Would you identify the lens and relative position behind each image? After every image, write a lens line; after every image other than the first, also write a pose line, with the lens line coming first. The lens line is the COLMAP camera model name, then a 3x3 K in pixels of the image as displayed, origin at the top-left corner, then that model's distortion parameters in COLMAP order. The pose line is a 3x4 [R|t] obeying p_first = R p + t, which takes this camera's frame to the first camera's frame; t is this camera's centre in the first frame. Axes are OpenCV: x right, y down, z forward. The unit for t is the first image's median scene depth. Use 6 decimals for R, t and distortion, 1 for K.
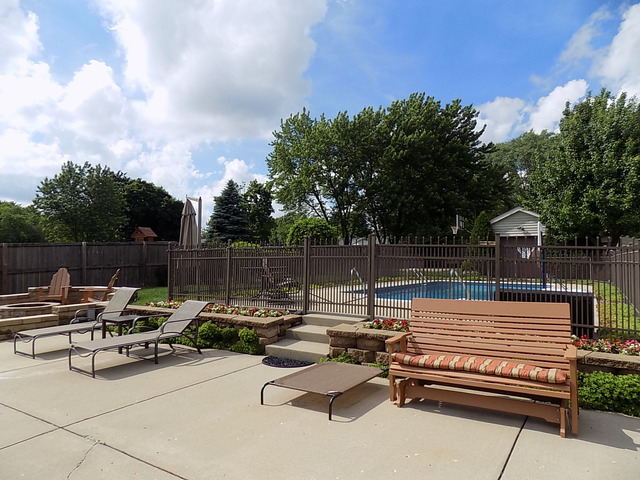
lens RADIAL K [[433.6, 0, 320.0], [0, 433.6, 240.0], [0, 0, 1]] dist [-0.095520, 0.125713]
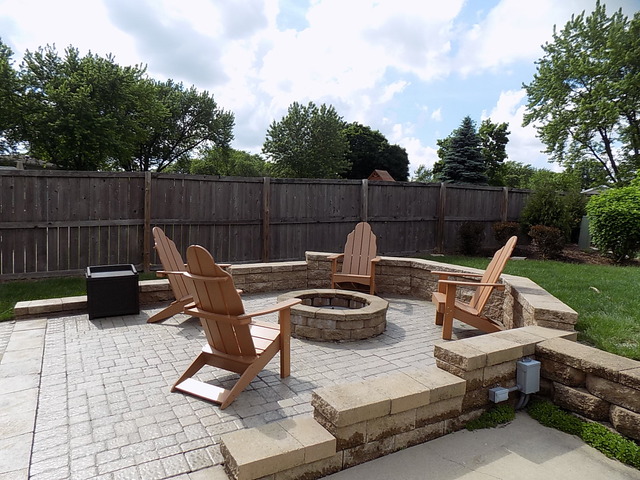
lens RADIAL K [[433.6, 0, 320.0], [0, 433.6, 240.0], [0, 0, 1]] dist [-0.095520, 0.125713]
pose [[0.903733, 0.072189, -0.421966, -0.107614], [-0.023964, 0.992665, 0.118497, 0.006395], [0.427425, -0.096978, 0.898834, 0.122963]]
